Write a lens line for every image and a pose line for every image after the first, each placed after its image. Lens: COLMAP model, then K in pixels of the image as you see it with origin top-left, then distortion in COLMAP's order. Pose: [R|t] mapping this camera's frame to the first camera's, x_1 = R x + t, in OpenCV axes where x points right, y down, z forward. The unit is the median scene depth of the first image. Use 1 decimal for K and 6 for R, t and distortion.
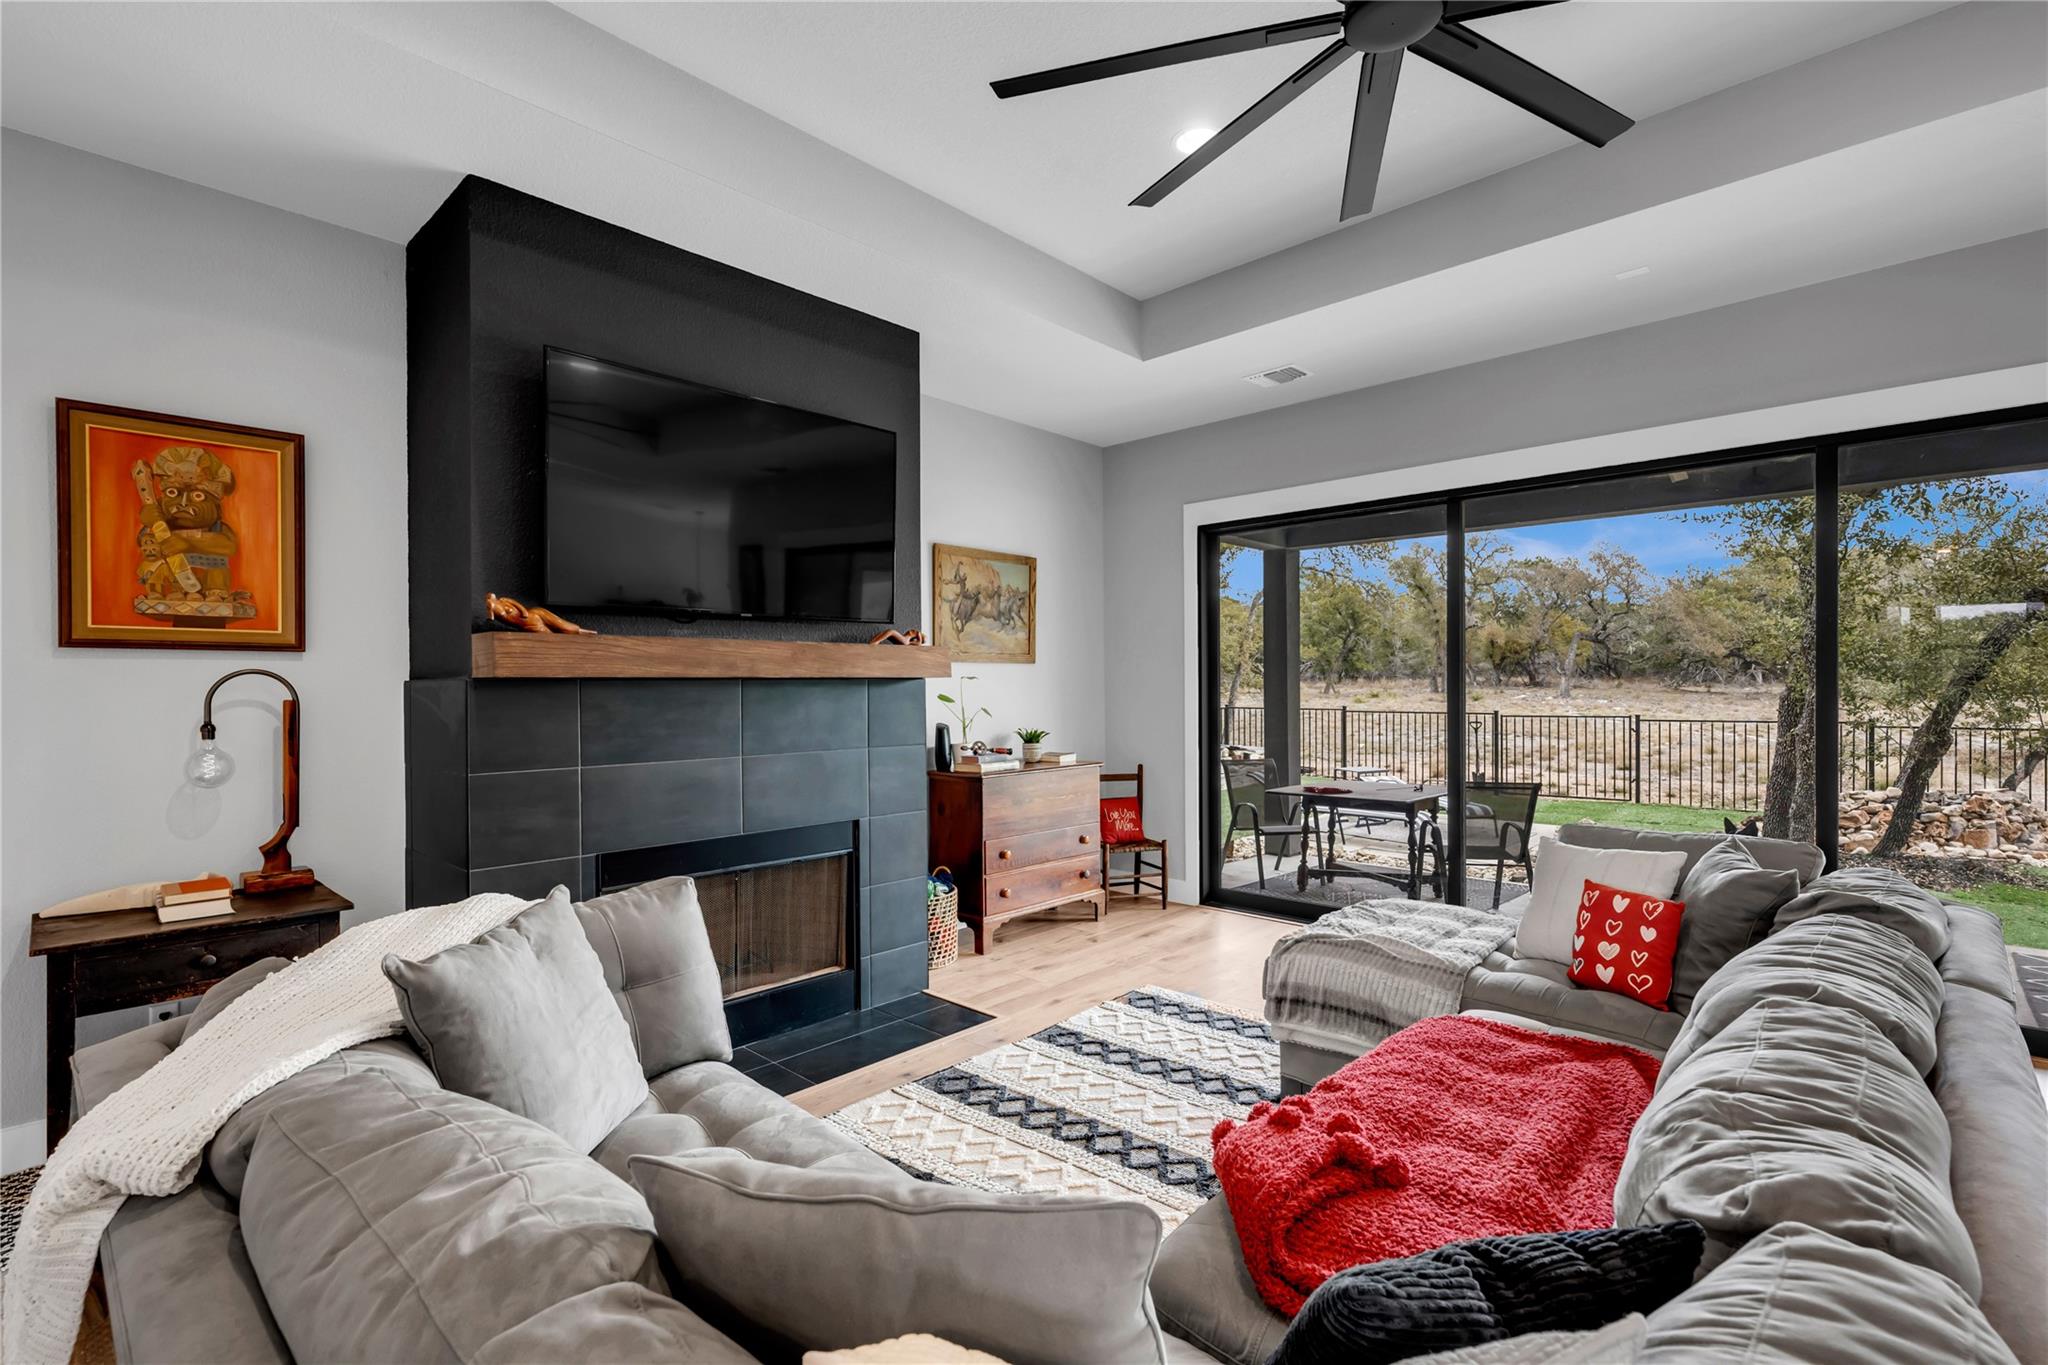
lens RADIAL K [[920.2, 0, 1020.7], [0, 920.2, 687.1], [0, 0, 1]] dist [-0.005260, 0.000696]
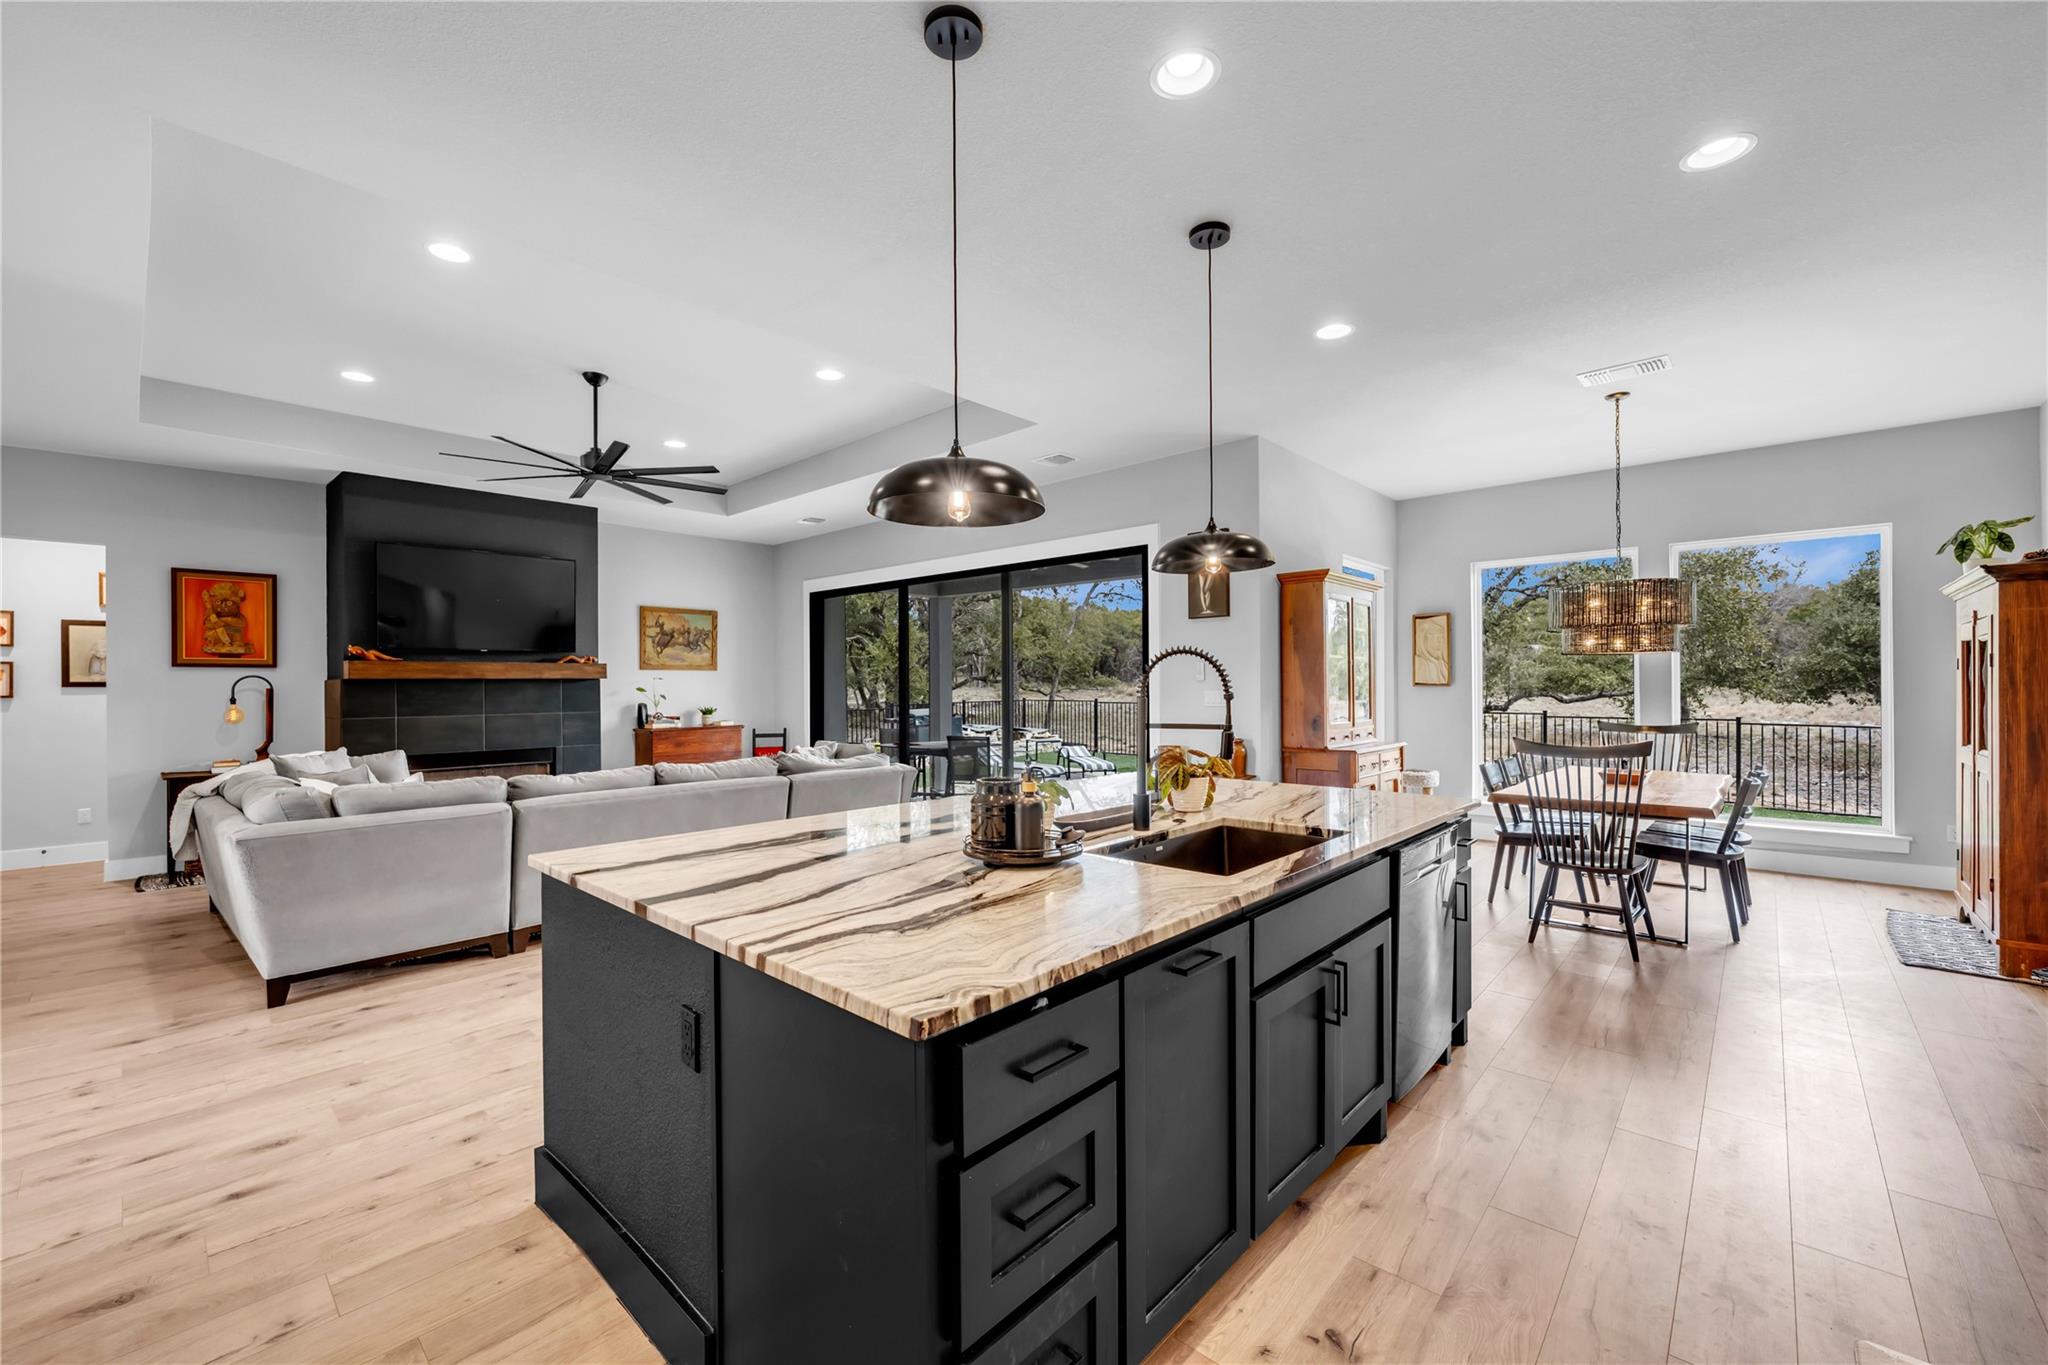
lens RADIAL K [[820.5, 0, 1019.9], [0, 820.5, 684.8], [0, 0, 1]] dist [-0.005745, -0.000258]
pose [[0.999868, -0.000076, 0.016228, 0.785534], [0.000099, 0.999999, -0.001375, 0.005838], [-0.016227, 0.001376, 0.999867, -0.807710]]
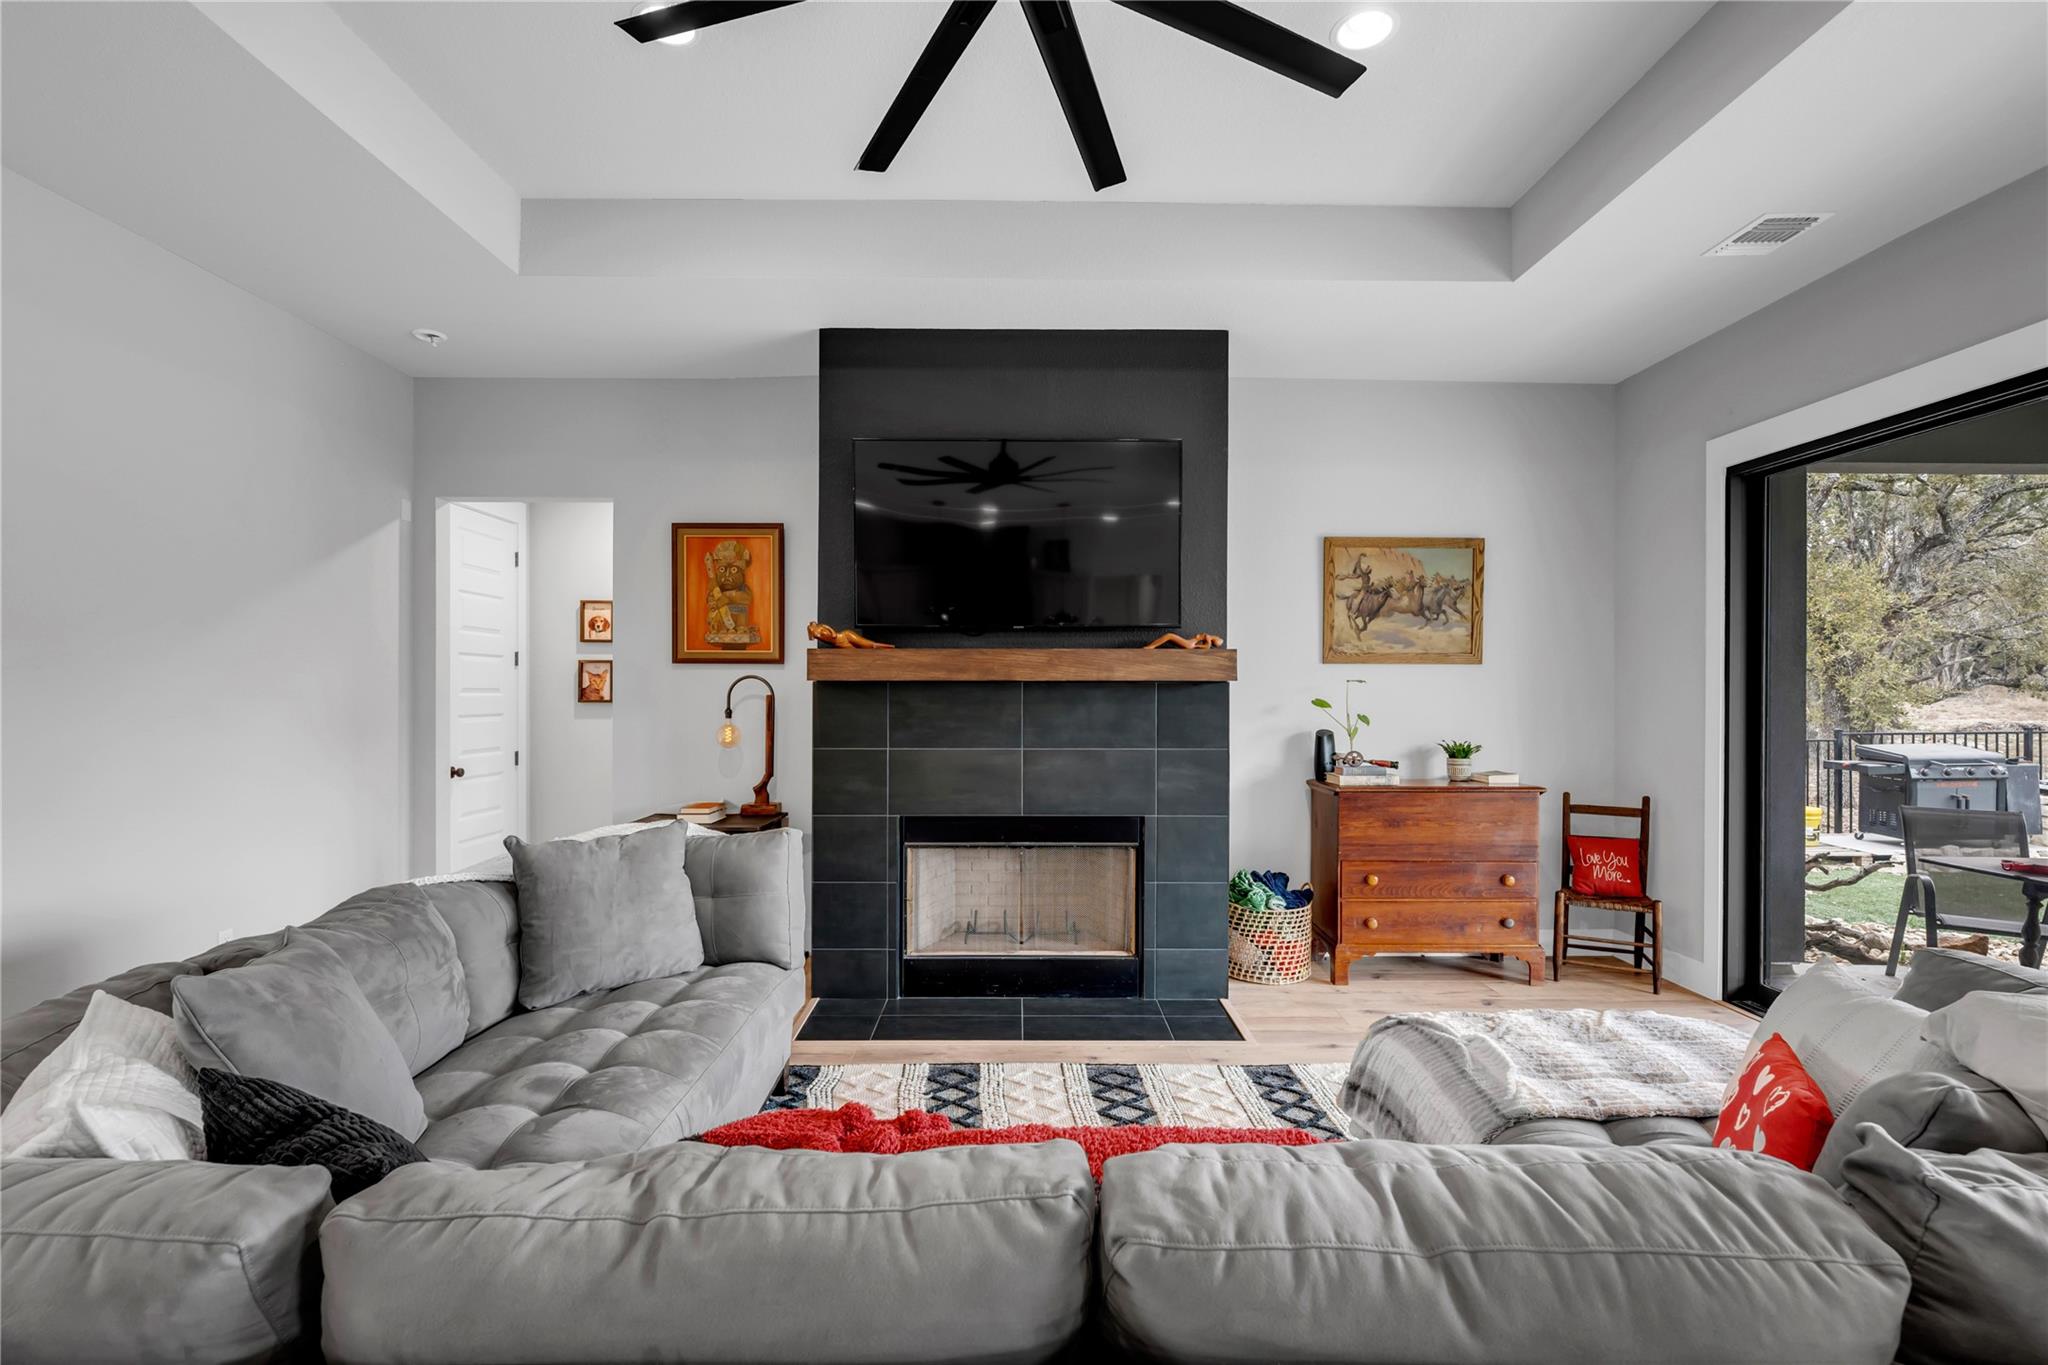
lens RADIAL K [[912.8, 0, 1024.2], [0, 912.8, 687.5], [0, 0, 1]] dist [-0.005448, 0.000524]
pose [[0.693597, 0.006931, -0.720329, 0.444953], [-0.008069, 0.999966, 0.001852, -0.003373], [0.720318, 0.004528, 0.693630, 0.167448]]
